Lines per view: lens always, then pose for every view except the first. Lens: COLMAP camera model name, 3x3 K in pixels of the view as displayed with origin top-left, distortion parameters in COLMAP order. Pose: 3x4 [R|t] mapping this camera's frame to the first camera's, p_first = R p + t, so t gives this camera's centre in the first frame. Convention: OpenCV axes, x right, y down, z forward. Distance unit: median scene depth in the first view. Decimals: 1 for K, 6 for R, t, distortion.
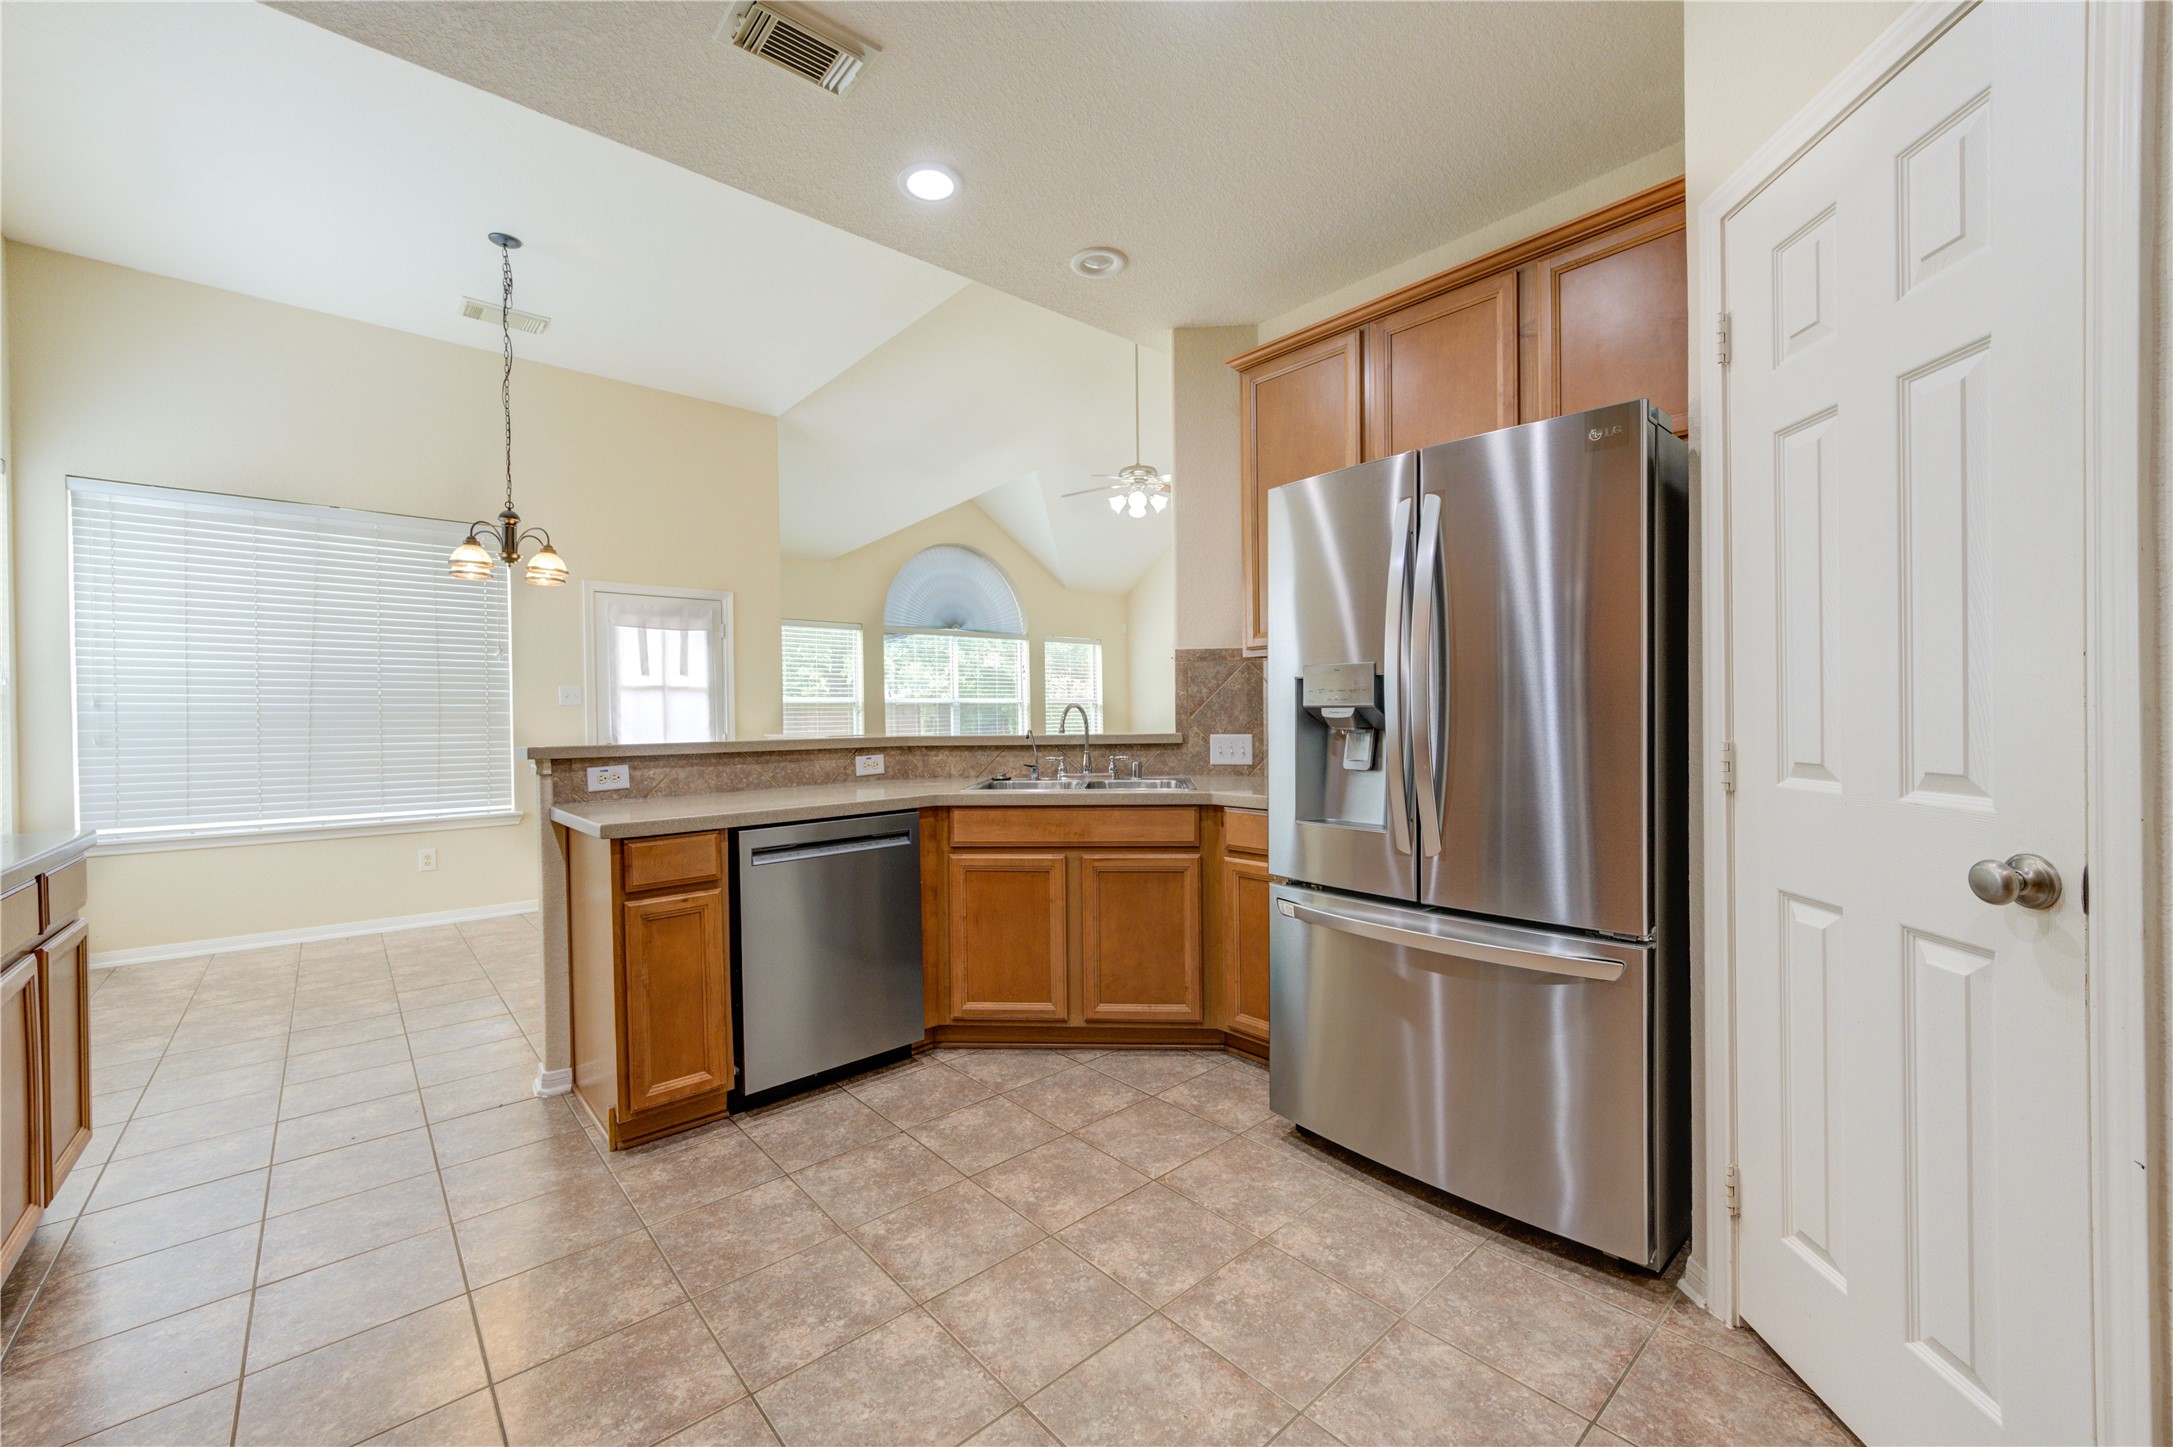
lens RADIAL K [[865.6, 0, 1088.9], [0, 865.6, 722.0], [0, 0, 1]] dist [0.001574, -0.000267]
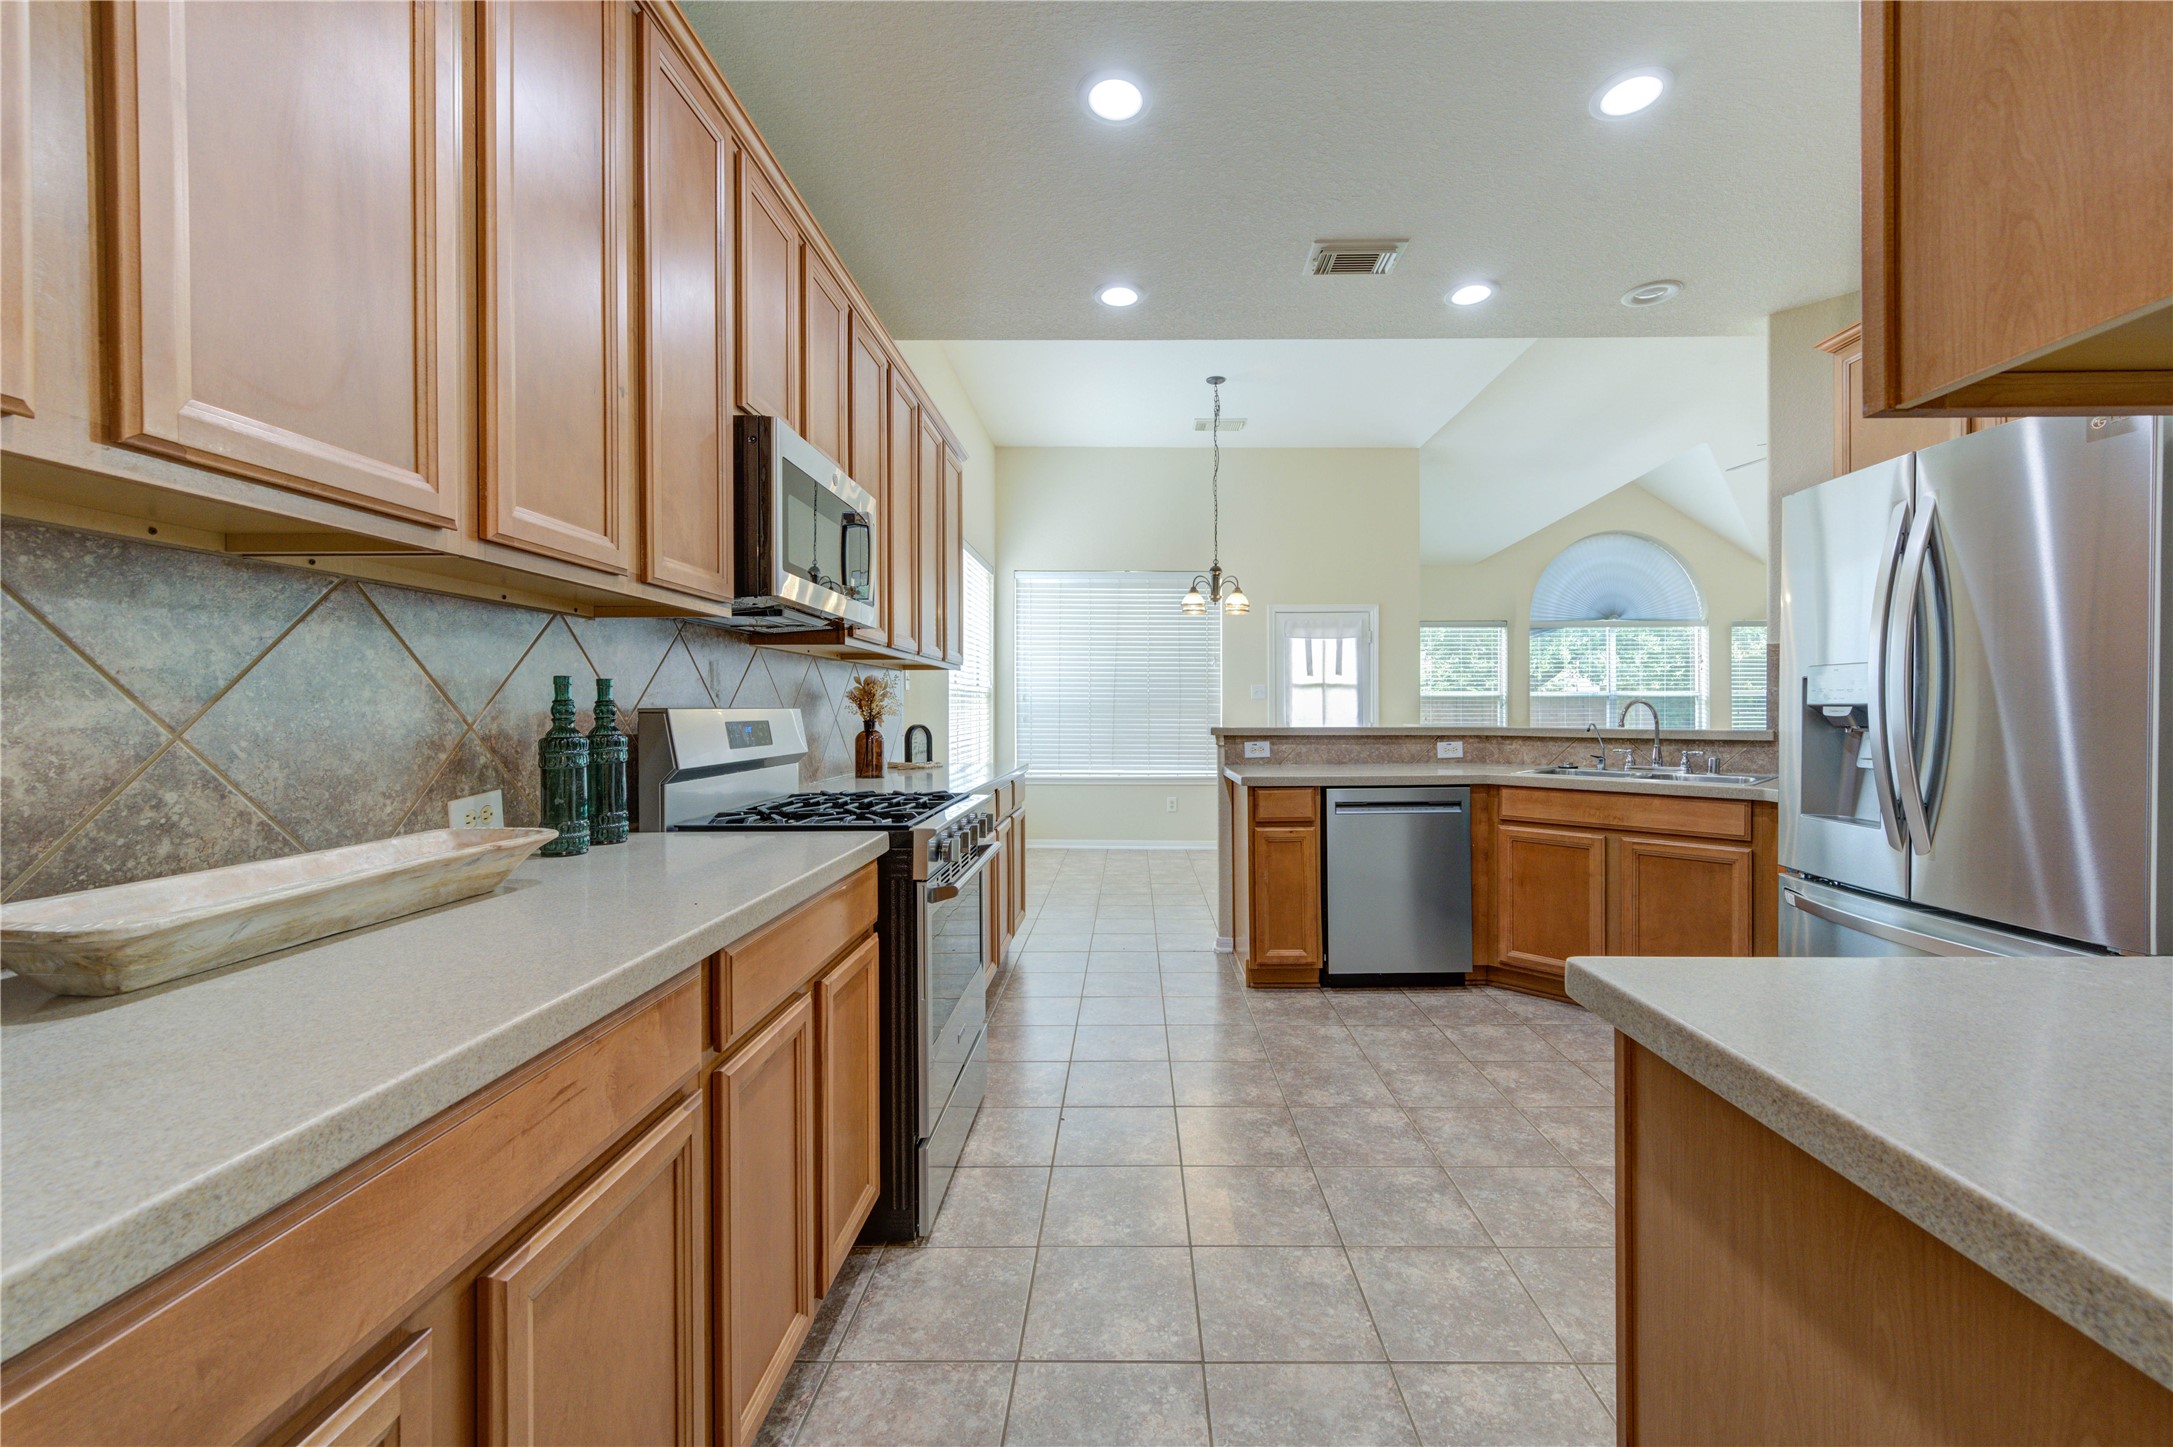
lens RADIAL K [[865.6, 0, 1094.3], [0, 865.6, 716.4], [0, 0, 1]] dist [0.001574, -0.000267]
pose [[0.723298, 0.015655, -0.690358, 0.265450], [-0.012719, 0.999875, 0.009348, -0.002570], [0.690419, 0.002019, 0.723407, -0.265676]]
